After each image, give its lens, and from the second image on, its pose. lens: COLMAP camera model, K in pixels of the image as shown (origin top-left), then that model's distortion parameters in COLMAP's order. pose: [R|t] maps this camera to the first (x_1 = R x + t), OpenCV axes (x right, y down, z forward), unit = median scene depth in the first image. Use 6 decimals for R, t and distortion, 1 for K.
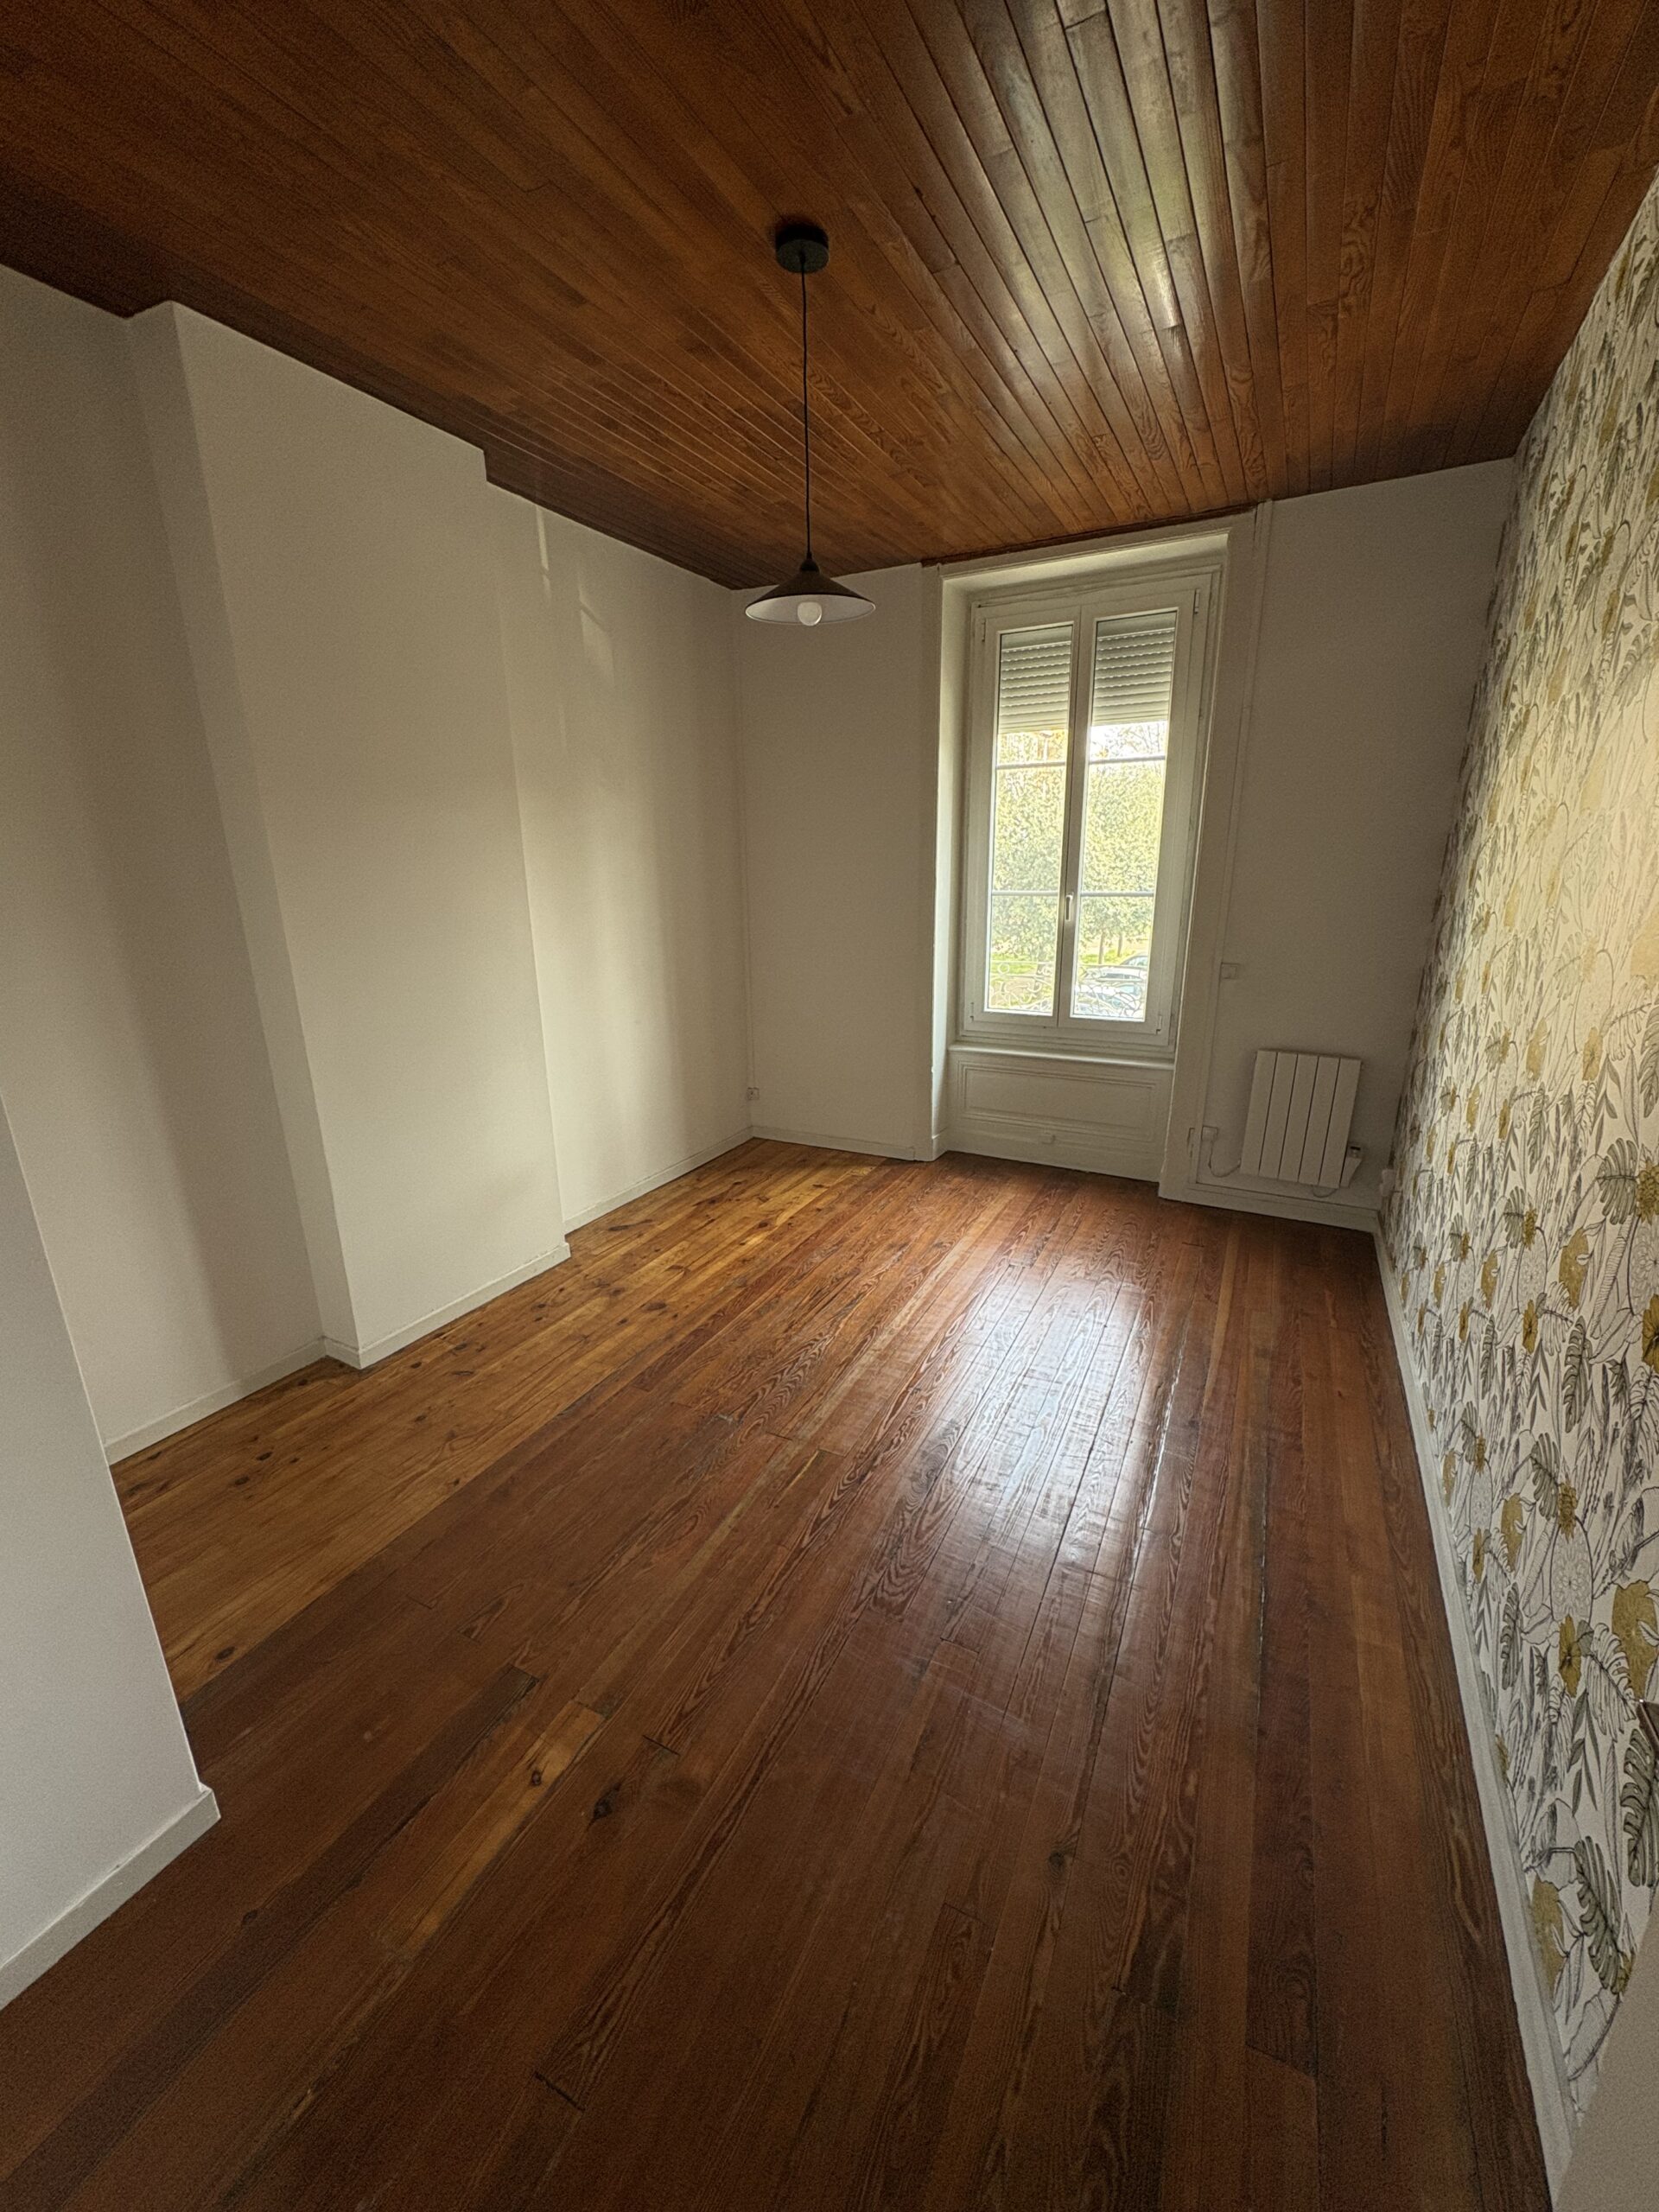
lens RADIAL K [[881.0, 0, 830.7], [0, 881.0, 1107.8], [0, 0, 1]] dist [0.001529, 0.000068]
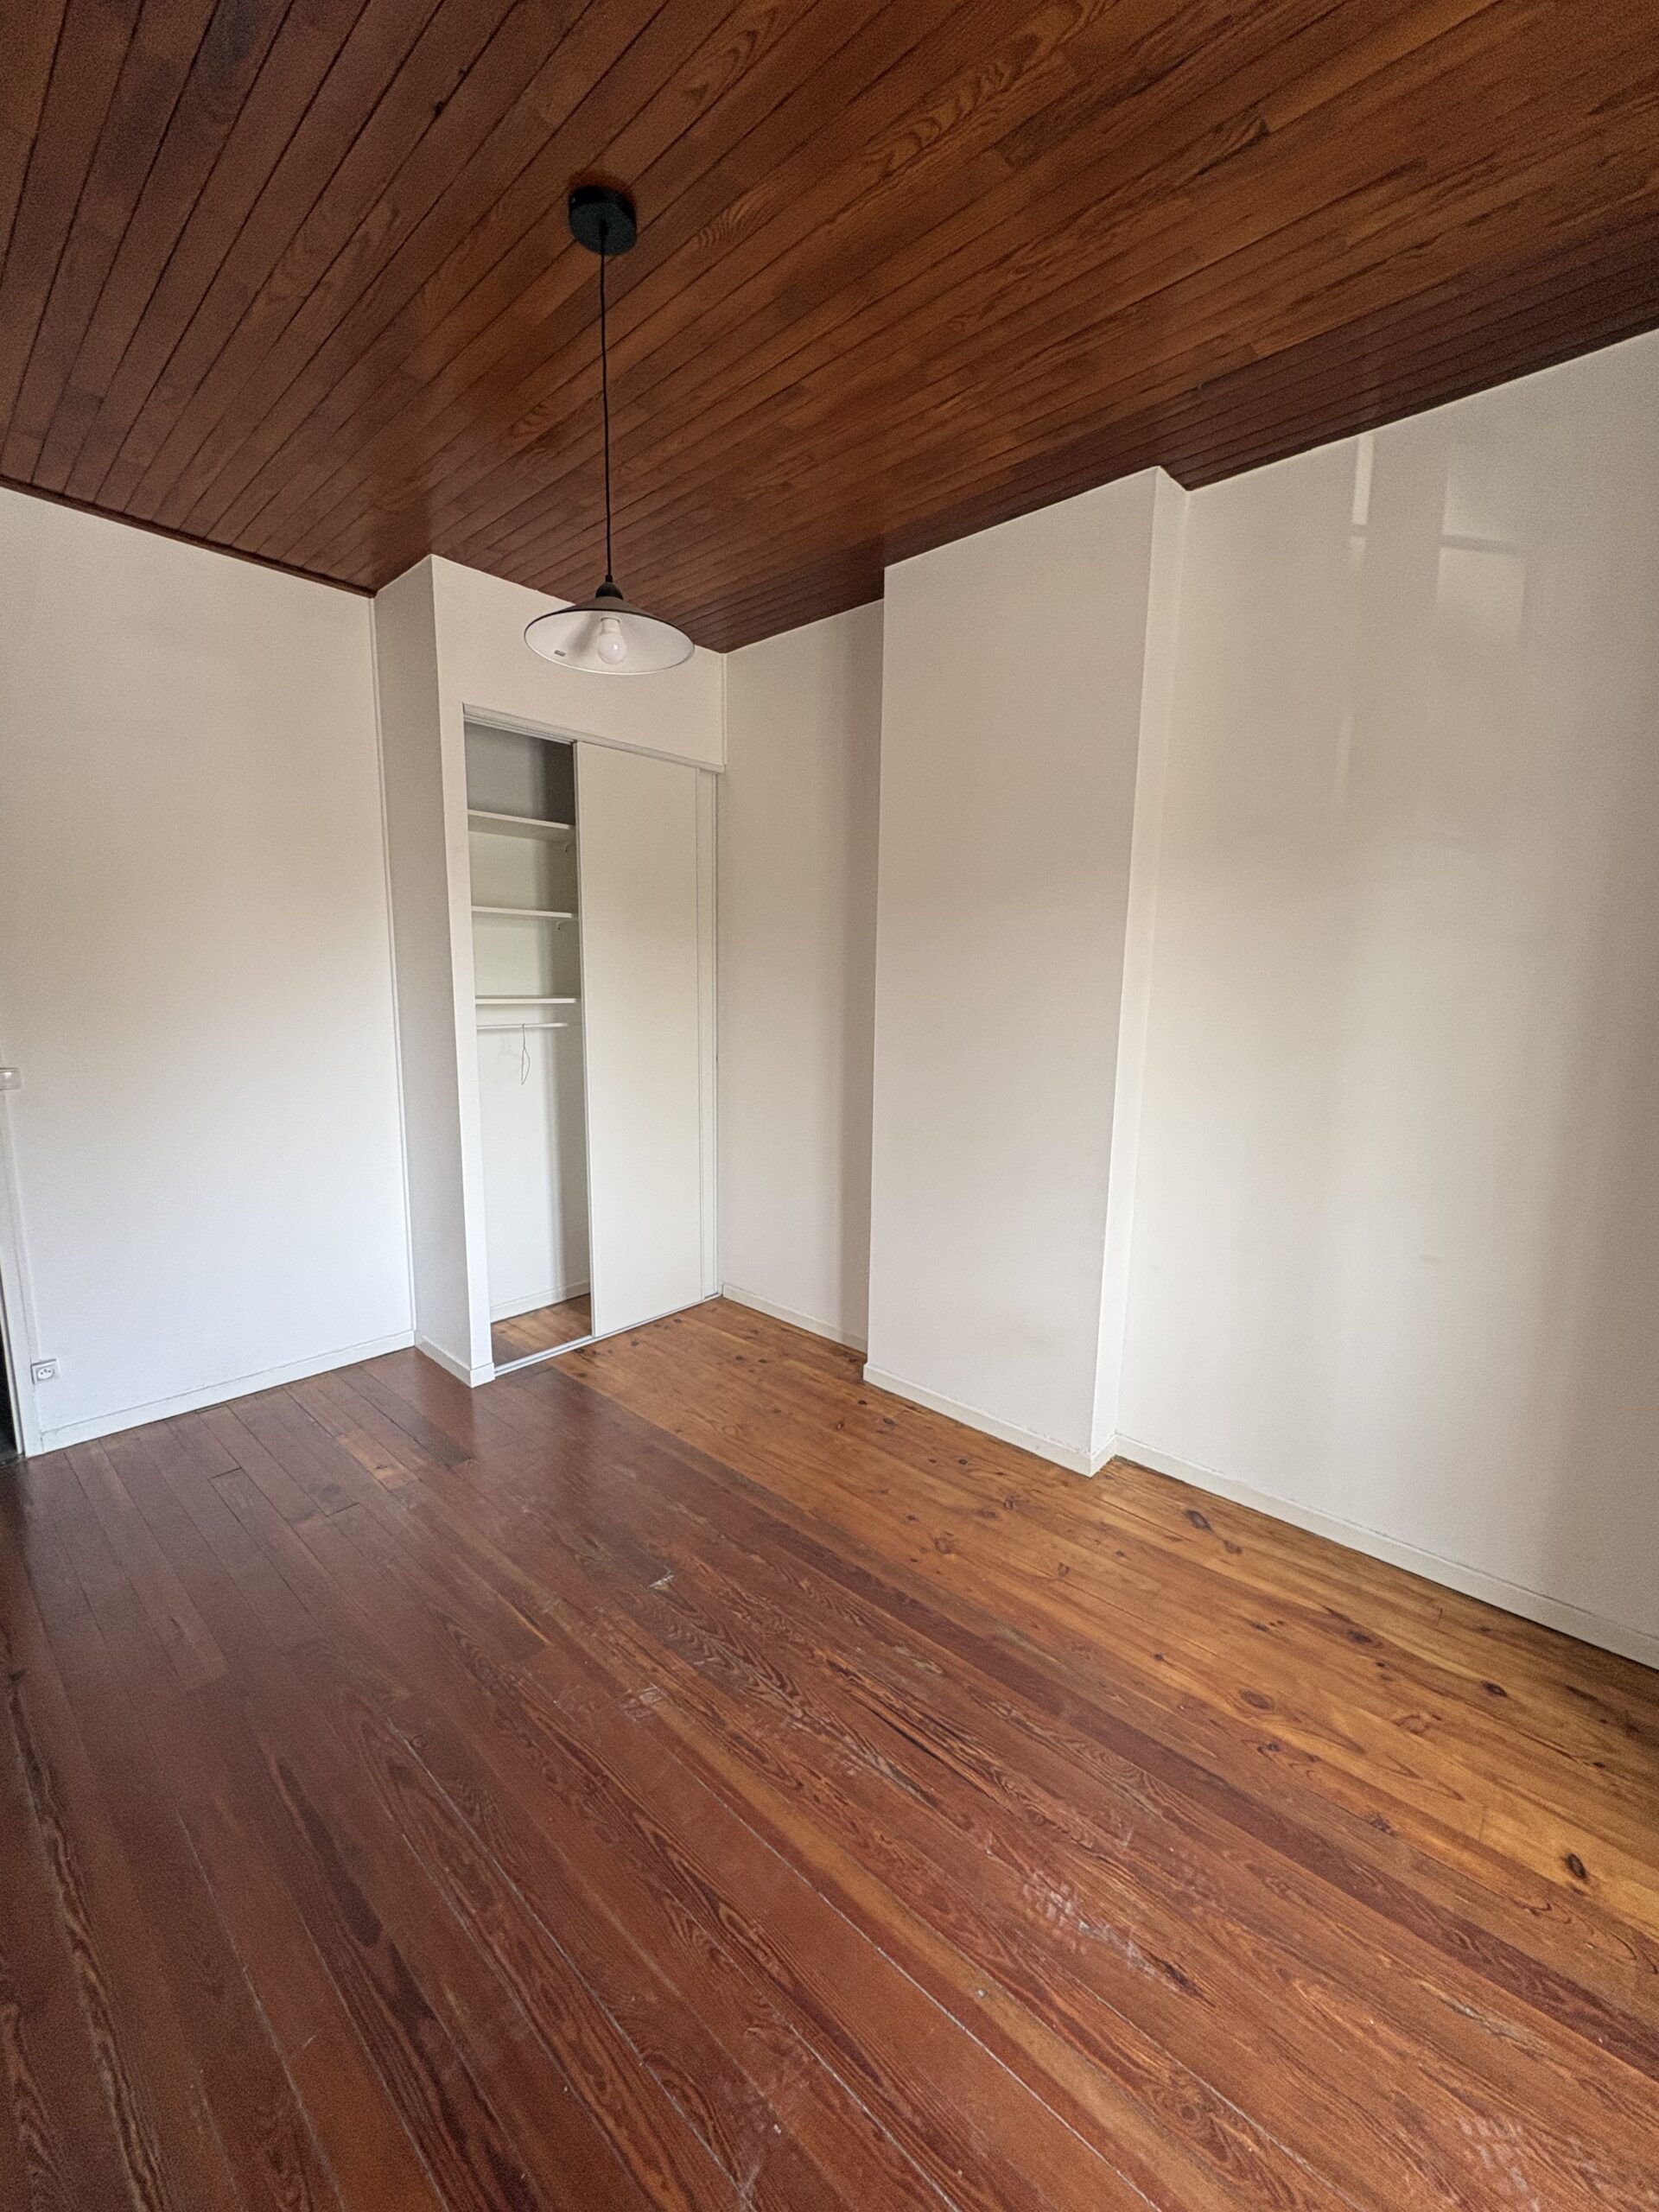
lens RADIAL K [[881.0, 0, 830.7], [0, 881.0, 1107.8], [0, 0, 1]] dist [0.001529, 0.000068]
pose [[-0.255451, 0.159761, -0.953531, 0.432705], [-0.274830, 0.933568, 0.230043, -0.240009], [0.926938, 0.320823, -0.194573, 0.853219]]
